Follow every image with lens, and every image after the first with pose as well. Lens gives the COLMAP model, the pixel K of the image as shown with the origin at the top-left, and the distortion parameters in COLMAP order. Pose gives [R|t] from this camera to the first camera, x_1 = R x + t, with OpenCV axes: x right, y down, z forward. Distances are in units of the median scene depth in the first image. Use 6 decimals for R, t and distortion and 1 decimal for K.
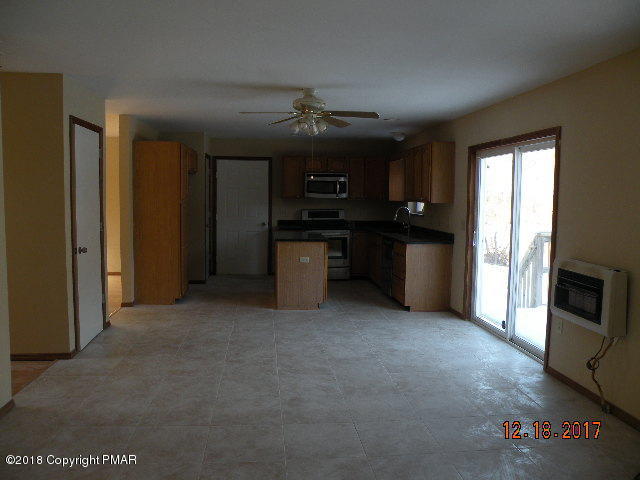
lens RADIAL K [[513.4, 0, 321.0], [0, 513.4, 240.4], [0, 0, 1]] dist [-0.052114, 0.011667]
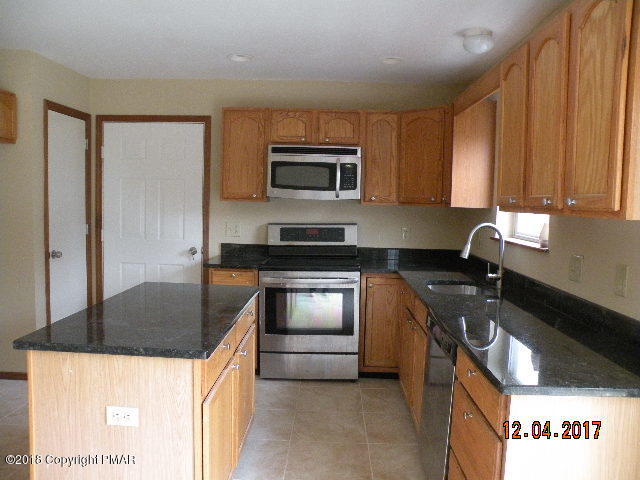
lens RADIAL K [[513.4, 0, 320.4], [0, 513.4, 238.0], [0, 0, 1]] dist [-0.052114, 0.011667]
pose [[0.990843, 0.018838, -0.133699, 0.077896], [-0.021244, 0.999637, -0.016589, -0.039864], [0.133338, 0.019277, 0.990883, 0.533610]]
